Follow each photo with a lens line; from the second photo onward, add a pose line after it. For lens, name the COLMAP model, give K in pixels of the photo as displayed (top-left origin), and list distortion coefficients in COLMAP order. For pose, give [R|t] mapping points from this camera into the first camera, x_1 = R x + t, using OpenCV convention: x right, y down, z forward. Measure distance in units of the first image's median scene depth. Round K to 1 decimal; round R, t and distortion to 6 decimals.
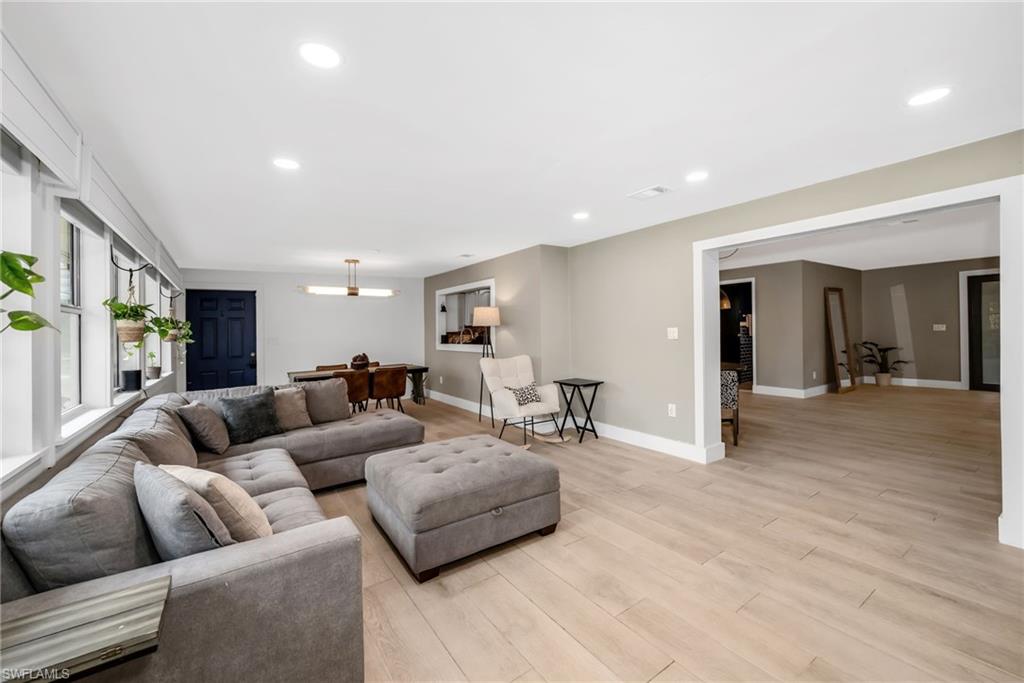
lens RADIAL K [[414.5, 0, 511.3], [0, 414.5, 326.7], [0, 0, 1]] dist [-0.000783, -0.000101]
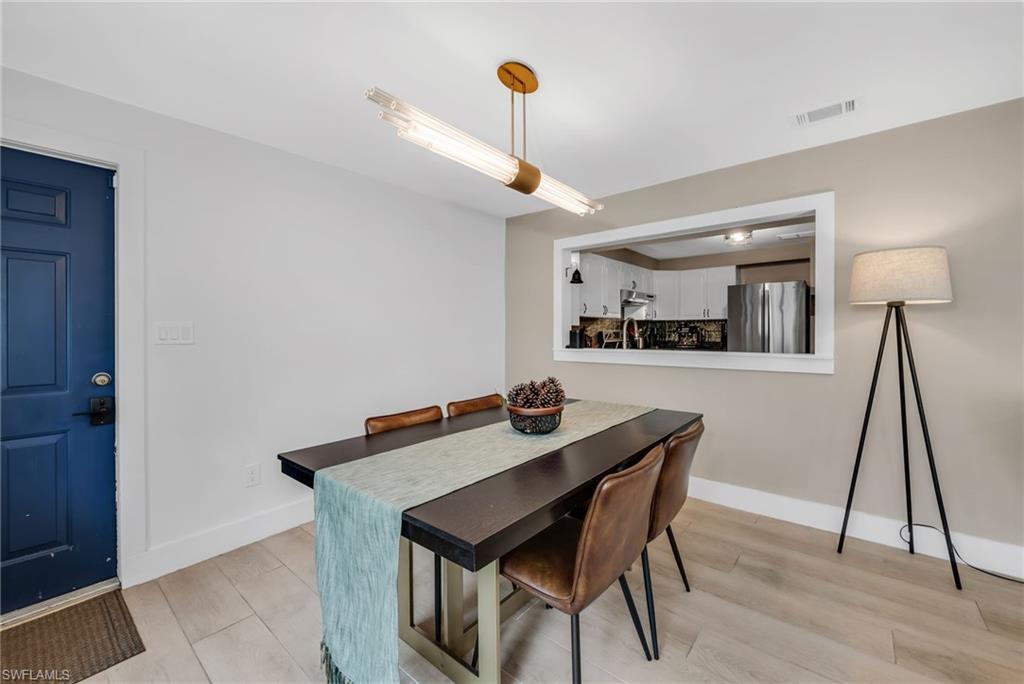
lens RADIAL K [[409.9, 0, 512.8], [0, 409.9, 332.9], [0, 0, 1]] dist [0.001200, -0.000025]
pose [[0.959914, 0.020855, 0.279517, -0.475340], [-0.022461, 0.999744, 0.002543, 0.029810], [-0.279392, -0.008719, 0.960137, 0.712833]]
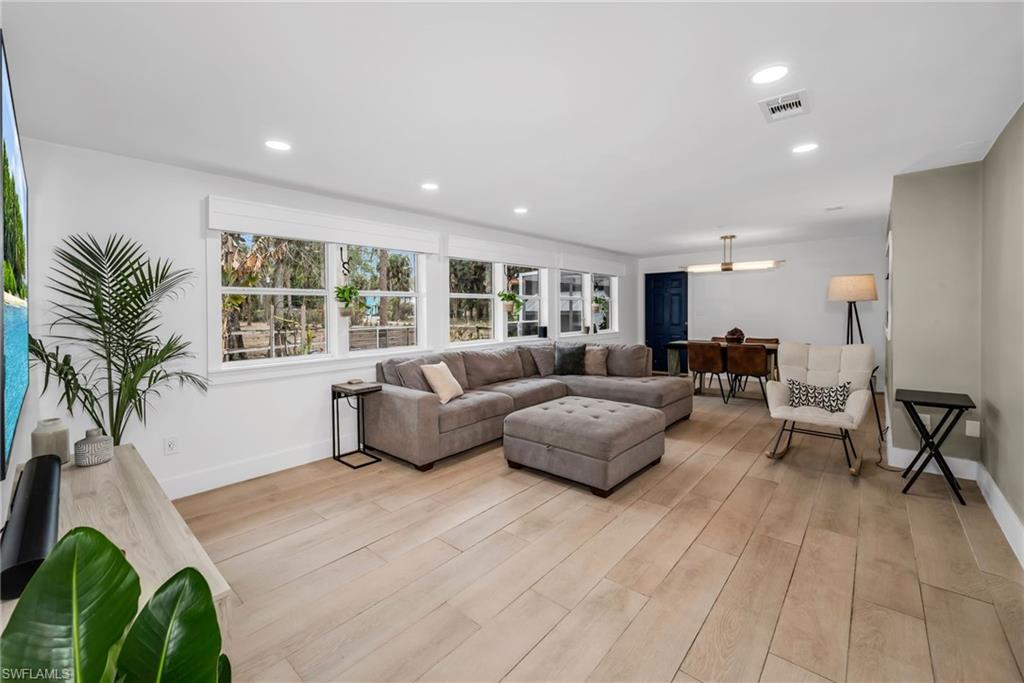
lens RADIAL K [[414.6, 0, 509.9], [0, 414.6, 312.1], [0, 0, 1]] dist [-0.000195, 0.000027]
pose [[0.243569, 0.027204, -0.969502, 0.488397], [0.014115, 0.999401, 0.031590, -0.013115], [0.969781, -0.021379, 0.243039, 0.227900]]
